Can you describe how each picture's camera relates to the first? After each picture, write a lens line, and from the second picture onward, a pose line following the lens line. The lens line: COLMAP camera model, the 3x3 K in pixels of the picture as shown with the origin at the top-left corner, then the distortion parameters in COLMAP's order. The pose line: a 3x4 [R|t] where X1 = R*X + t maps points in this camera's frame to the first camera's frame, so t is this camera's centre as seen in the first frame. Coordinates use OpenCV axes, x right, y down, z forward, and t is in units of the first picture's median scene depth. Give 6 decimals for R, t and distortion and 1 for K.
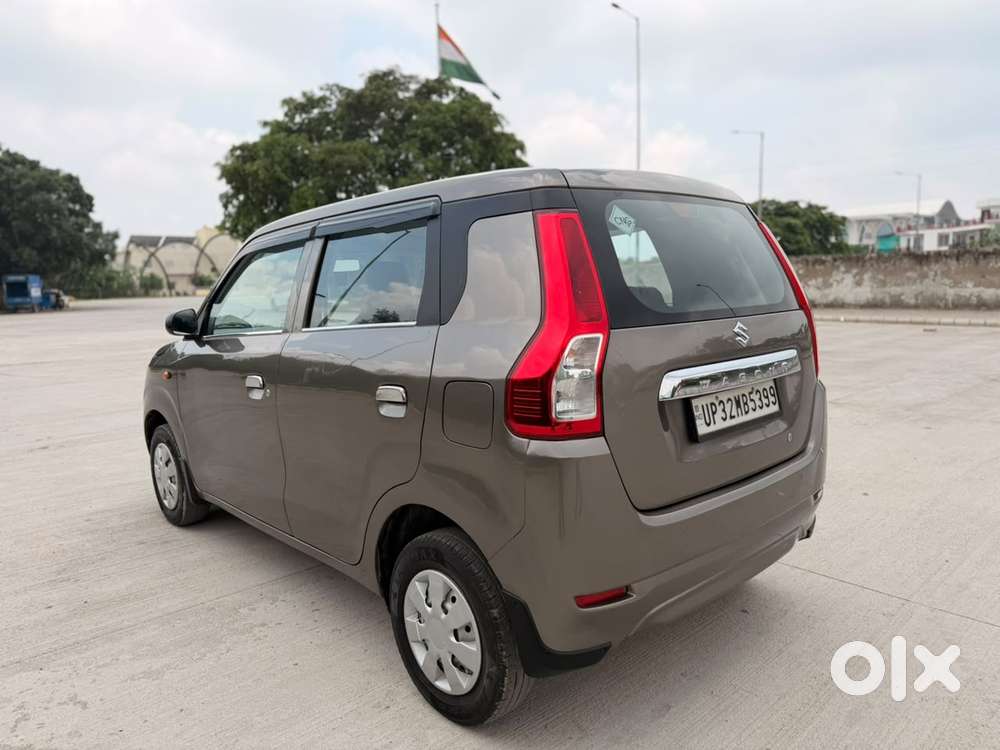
lens RADIAL K [[710.0, 0, 507.4], [0, 710.0, 376.0], [0, 0, 1]] dist [0.052472, -0.057647]
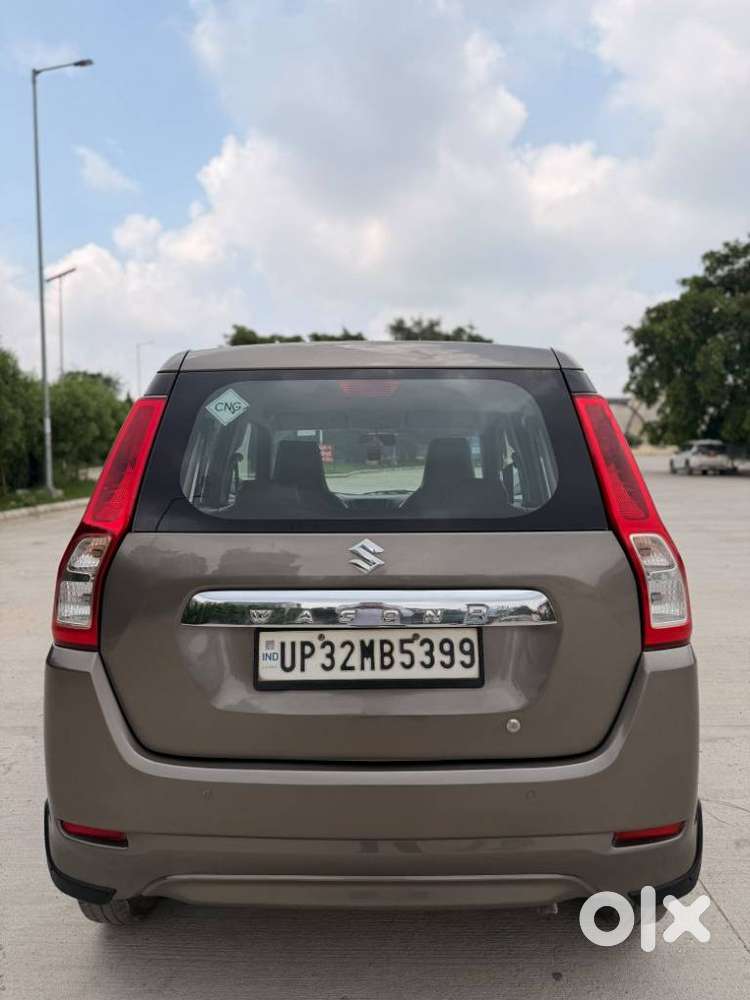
lens RADIAL K [[710.0, 0, 375.5], [0, 710.0, 497.7], [0, 0, 1]] dist [0.052472, -0.057647]
pose [[0.721920, 0.068590, -0.688569, 0.643561], [-0.104205, 0.994504, -0.010187, -0.086933], [0.684085, 0.079107, 0.725100, 0.371392]]
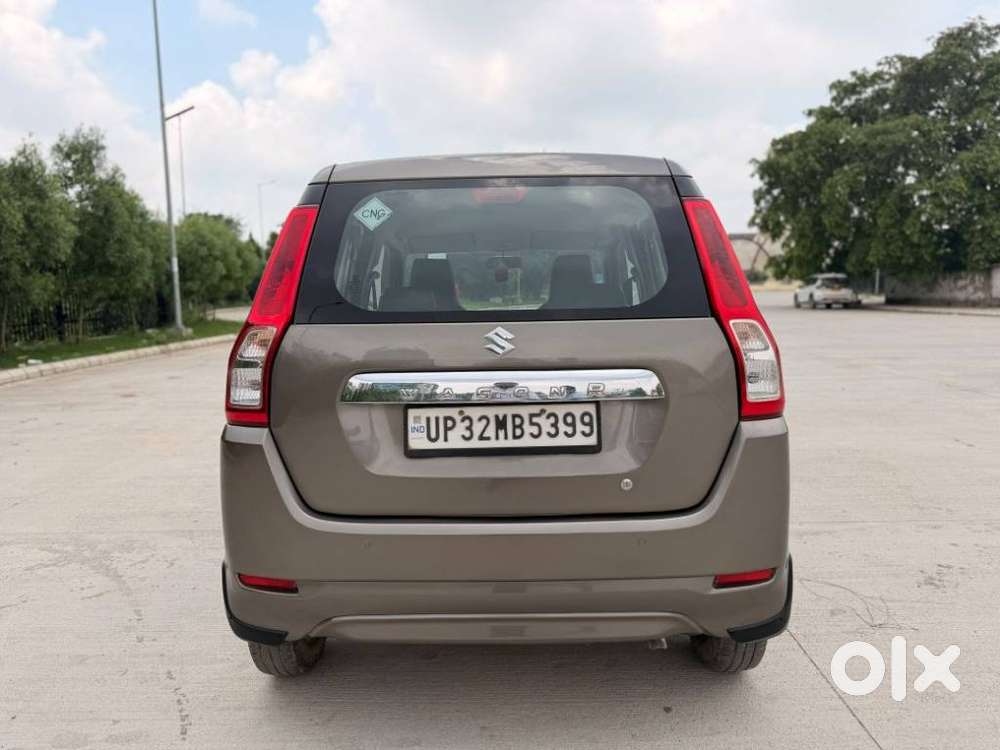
lens RADIAL K [[710.0, 0, 499.0], [0, 710.0, 376.7], [0, 0, 1]] dist [0.052472, -0.057647]
pose [[0.721558, 0.097251, -0.685490, 0.699300], [-0.092352, 0.994758, 0.043915, -0.041885], [0.686167, 0.031619, 0.726757, 0.309995]]
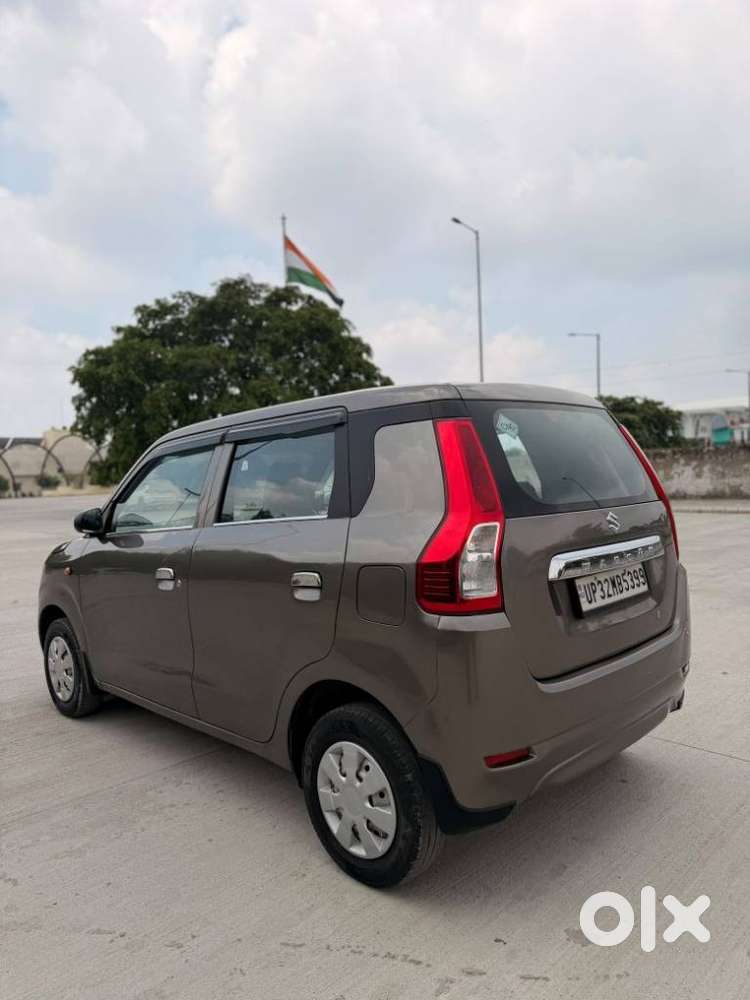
lens RADIAL K [[710.0, 0, 370.4], [0, 710.0, 498.2], [0, 0, 1]] dist [0.052472, -0.057647]
pose [[0.999577, -0.014702, 0.025076, -0.069405], [0.017196, 0.994602, -0.102328, 0.010273], [-0.023437, 0.102716, 0.994435, -0.101947]]
